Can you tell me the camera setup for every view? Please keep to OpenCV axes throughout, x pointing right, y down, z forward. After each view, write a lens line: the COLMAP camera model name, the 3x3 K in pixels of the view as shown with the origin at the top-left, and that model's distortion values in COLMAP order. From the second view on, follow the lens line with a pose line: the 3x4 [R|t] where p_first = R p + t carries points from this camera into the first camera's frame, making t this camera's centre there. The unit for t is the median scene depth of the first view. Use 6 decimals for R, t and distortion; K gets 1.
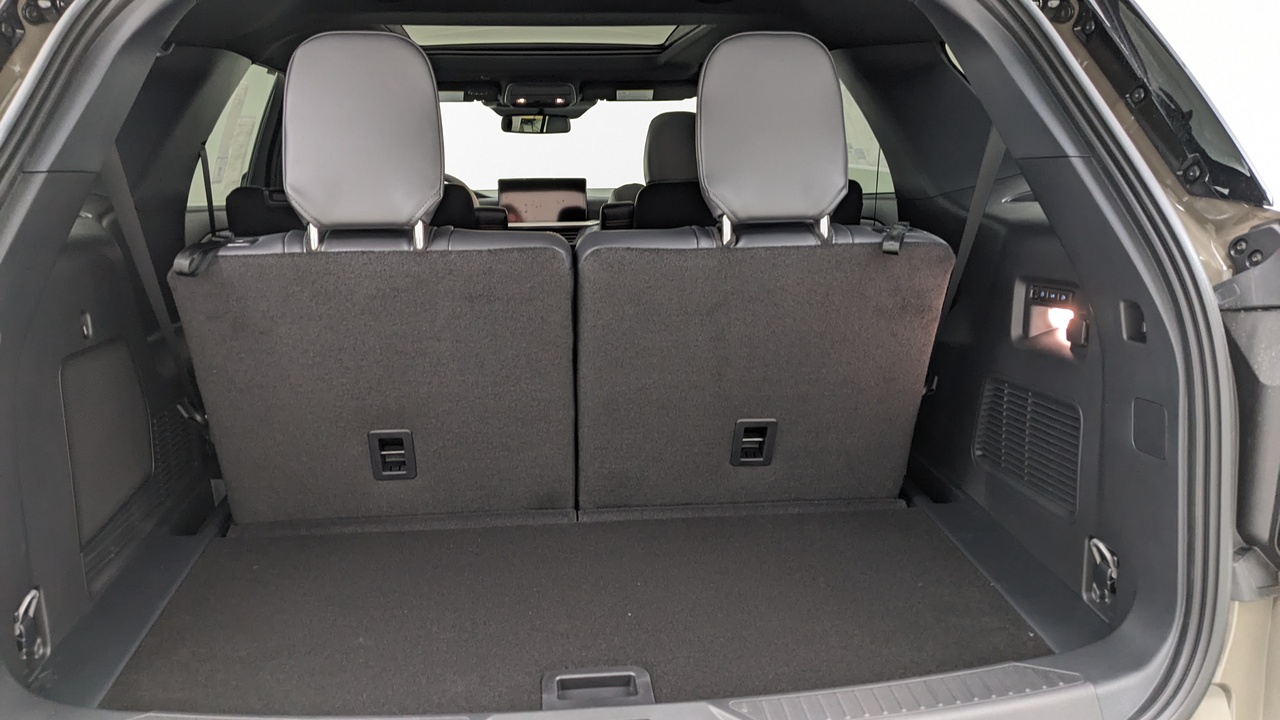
lens RADIAL K [[1024.2, 0, 641.4], [0, 1024.2, 349.7], [0, 0, 1]] dist [-0.003421, -0.008852]
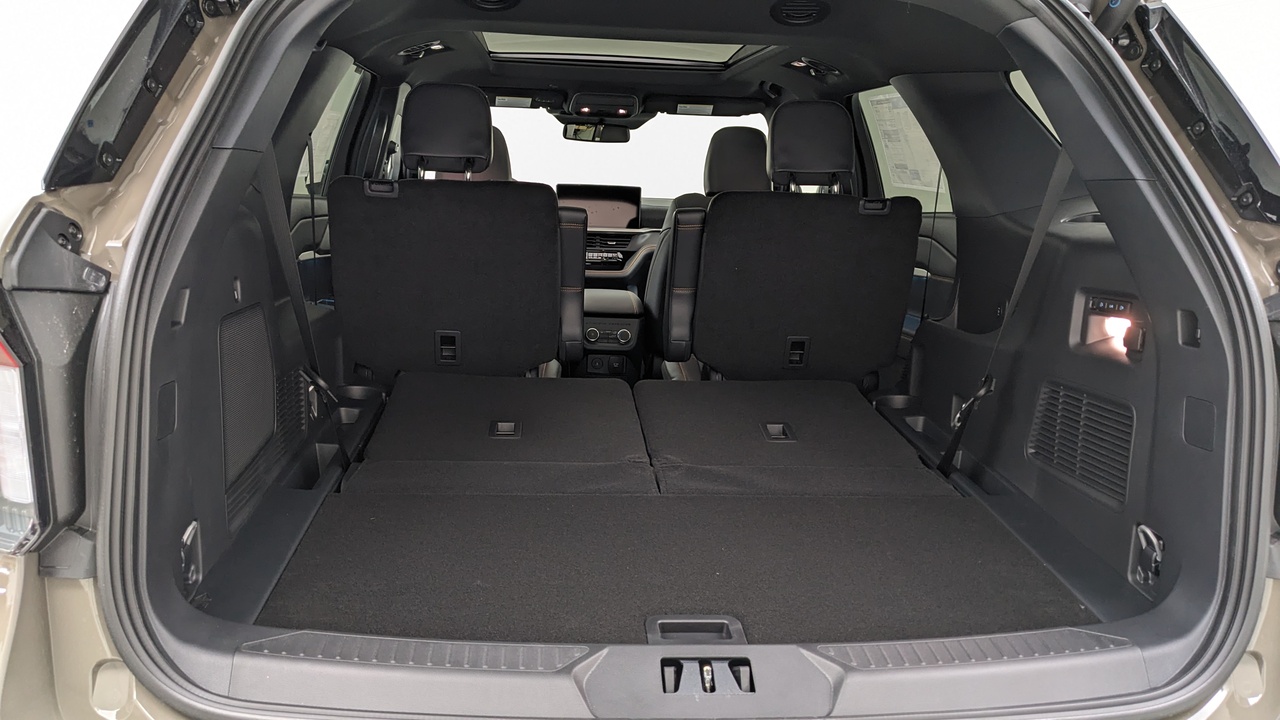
lens RADIAL K [[1039.8, 0, 640.0], [0, 1039.8, 360.0], [0, 0, 1]] dist [0.004441, -0.025038]
pose [[0.998798, 0.048712, -0.005539, -0.105109], [-0.048763, 0.998766, -0.009468, 0.044387], [0.005070, 0.009727, 0.999940, -0.133180]]
